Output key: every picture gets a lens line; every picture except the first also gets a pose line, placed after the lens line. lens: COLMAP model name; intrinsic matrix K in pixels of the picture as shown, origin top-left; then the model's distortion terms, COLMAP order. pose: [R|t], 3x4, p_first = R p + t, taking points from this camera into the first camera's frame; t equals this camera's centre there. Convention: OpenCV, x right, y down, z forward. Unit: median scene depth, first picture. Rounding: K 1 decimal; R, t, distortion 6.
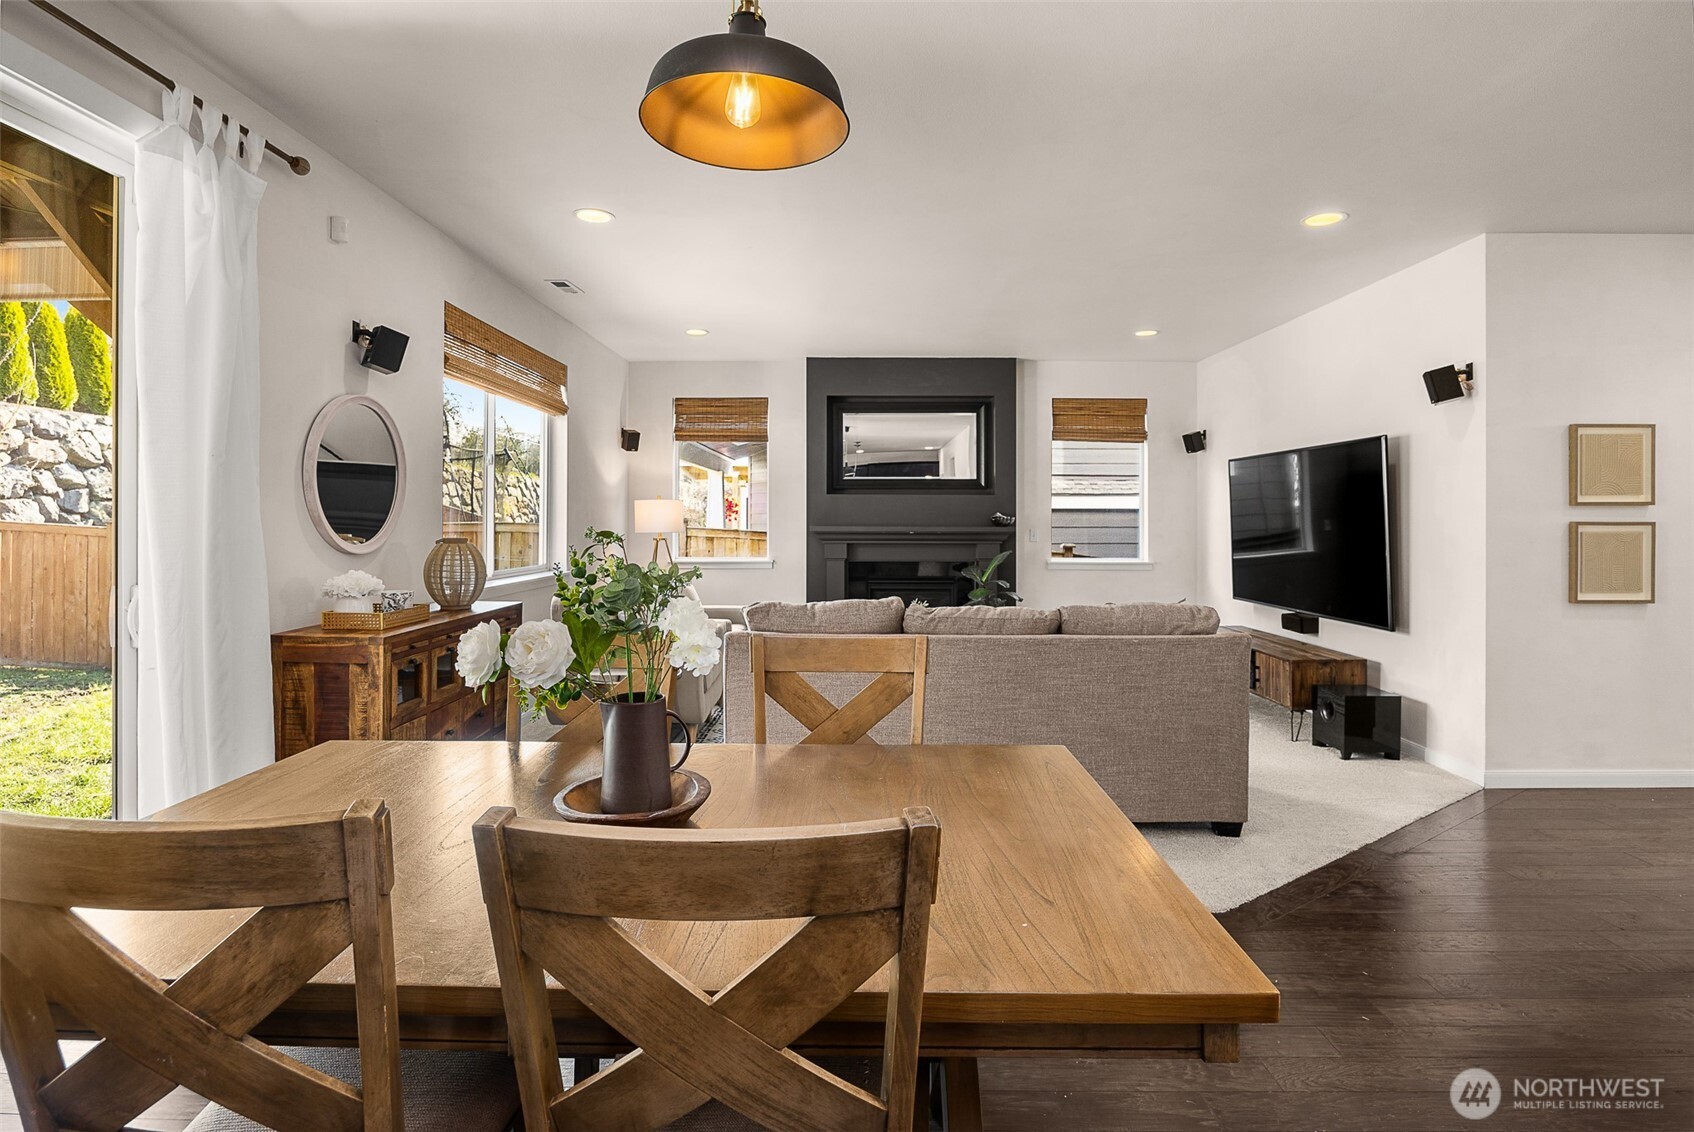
lens RADIAL K [[825.8, 0, 862.8], [0, 825.8, 522.9], [0, 0, 1]] dist [-0.016356, 0.000526]
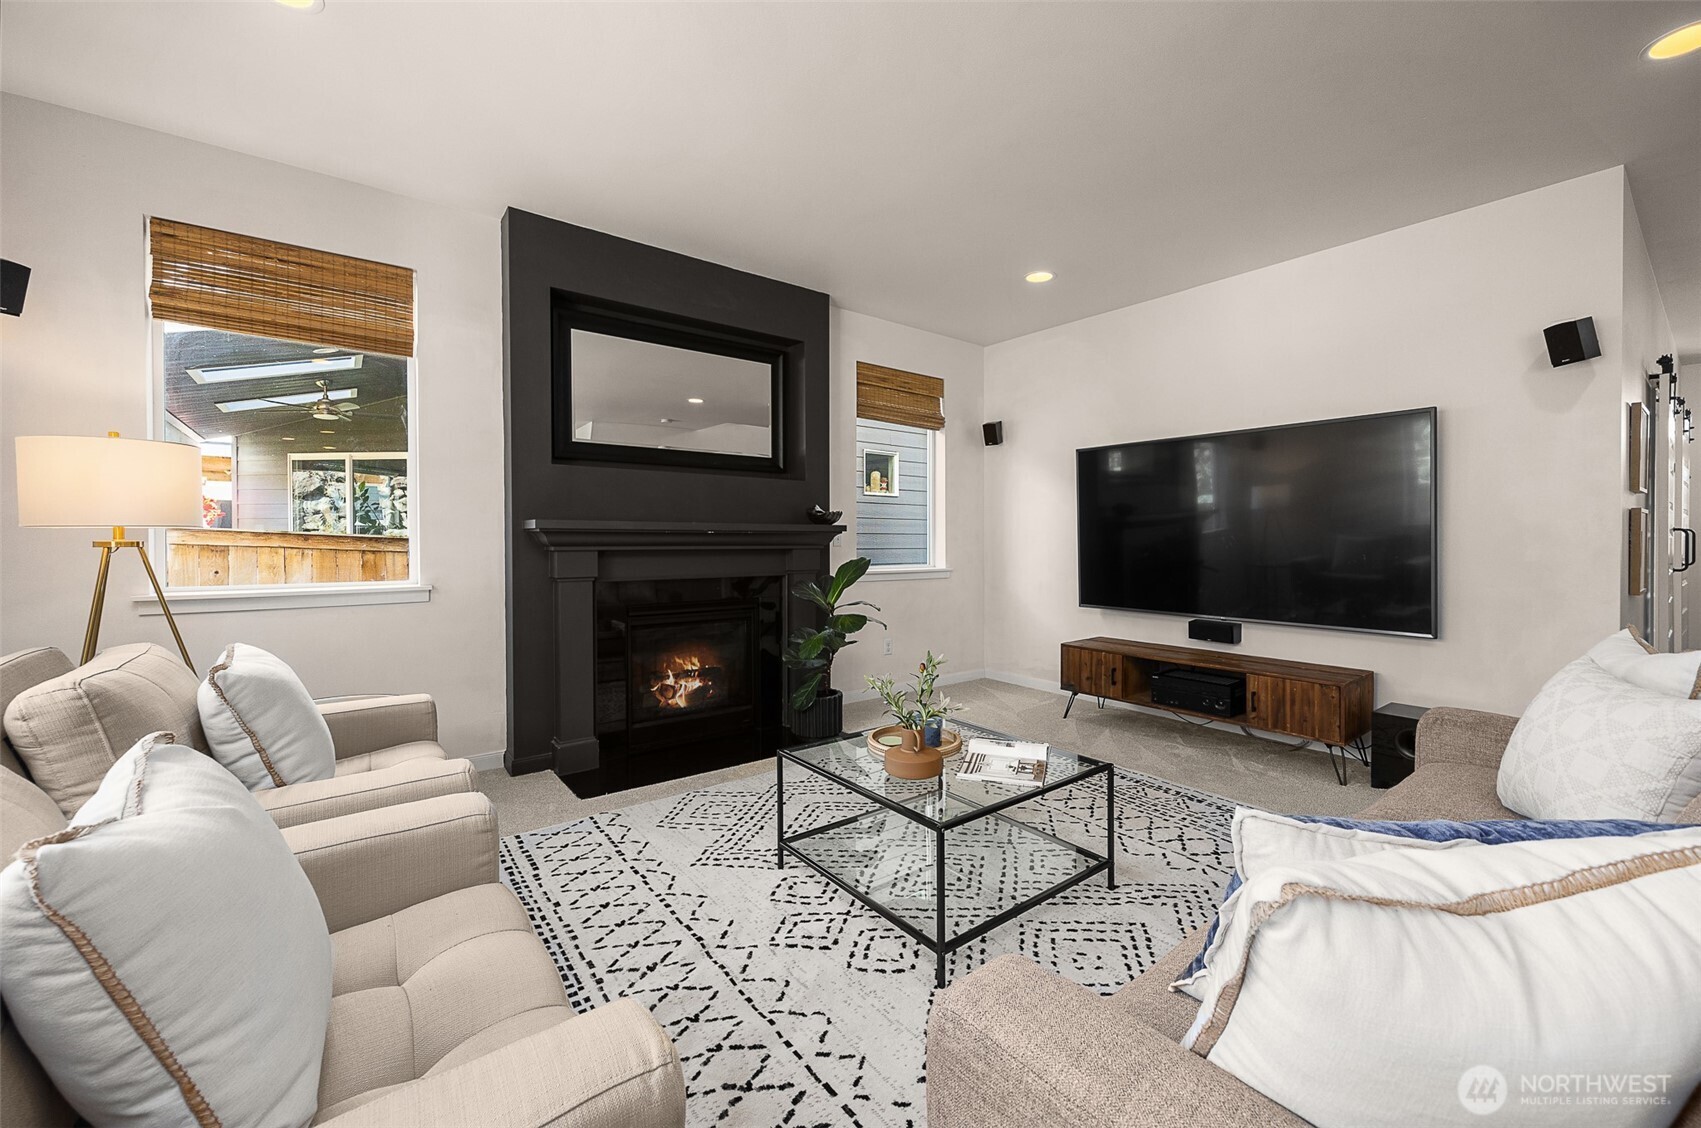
lens RADIAL K [[658.5, 0, 862.2], [0, 658.5, 548.7], [0, 0, 1]] dist [-0.008767, -0.000041]
pose [[0.778698, -0.010661, 0.627308, -0.157842], [0.001147, 0.999878, 0.015568, 0.016089], [-0.627398, -0.011404, 0.778615, 0.516766]]
